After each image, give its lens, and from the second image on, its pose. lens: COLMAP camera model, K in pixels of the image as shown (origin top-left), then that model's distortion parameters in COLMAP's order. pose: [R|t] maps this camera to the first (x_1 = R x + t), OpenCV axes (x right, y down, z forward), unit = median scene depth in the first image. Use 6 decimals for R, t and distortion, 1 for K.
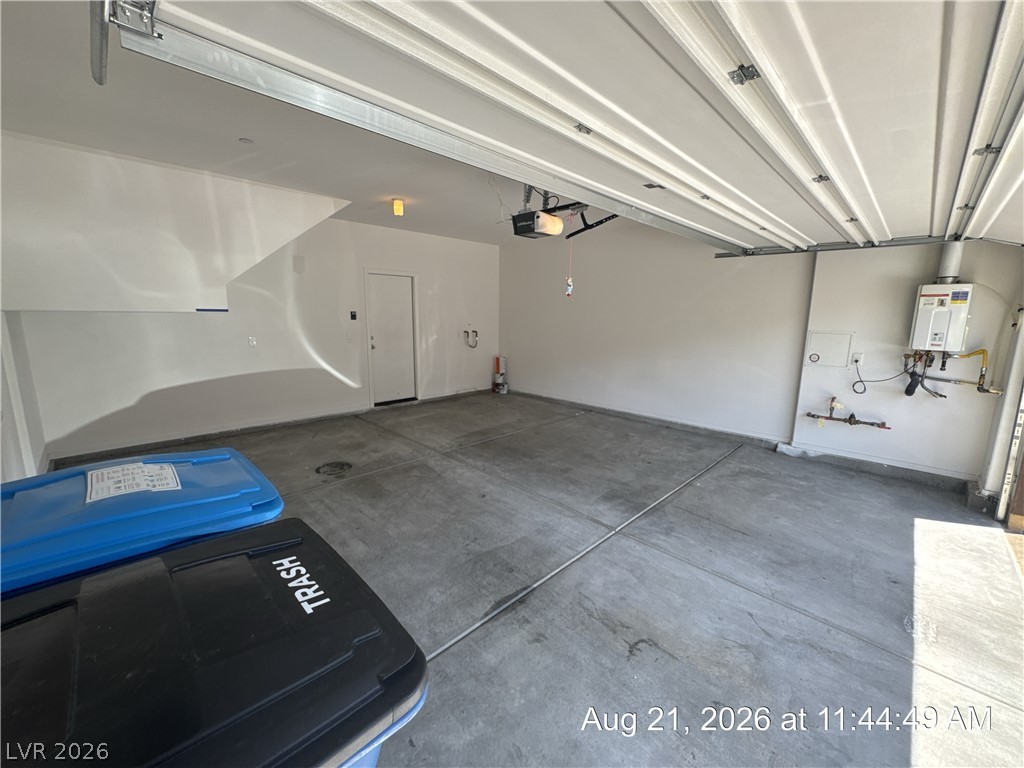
lens RADIAL K [[409.8, 0, 513.1], [0, 409.8, 383.5], [0, 0, 1]] dist [-0.003117, 0.000317]
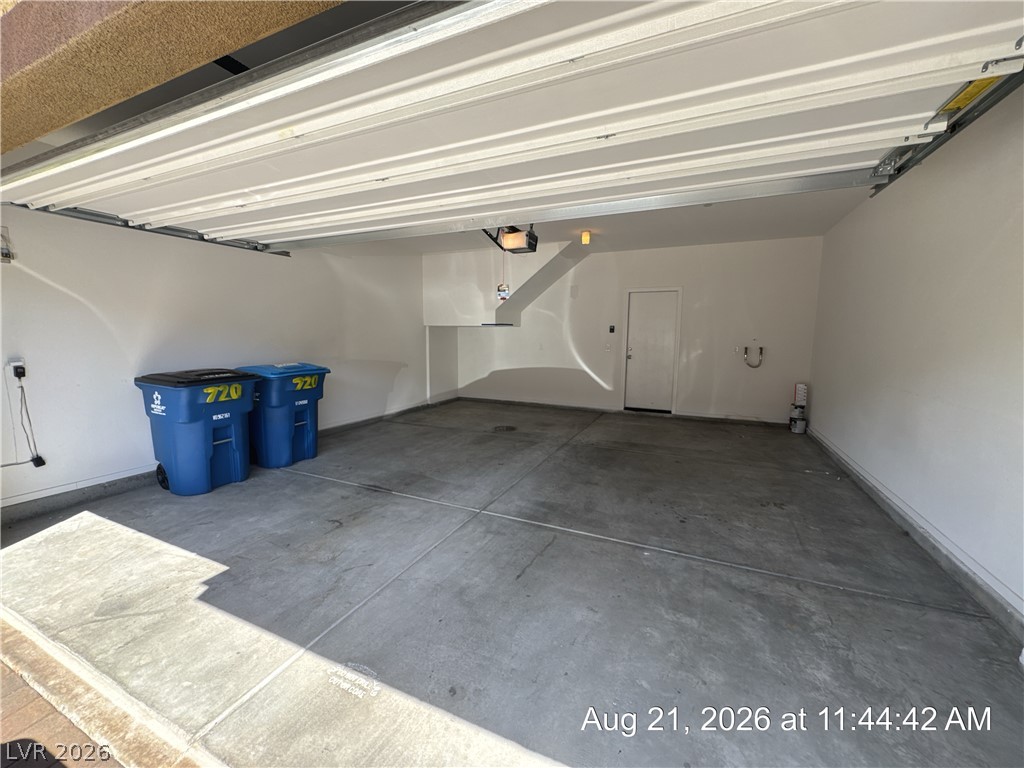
lens RADIAL K [[409.8, 0, 513.1], [0, 409.8, 383.5], [0, 0, 1]] dist [-0.003117, 0.000317]
pose [[0.345273, 0.103029, -0.932830, 0.951134], [-0.162748, 0.985470, 0.048604, -0.030968], [0.924283, 0.135035, 0.357024, 0.489134]]
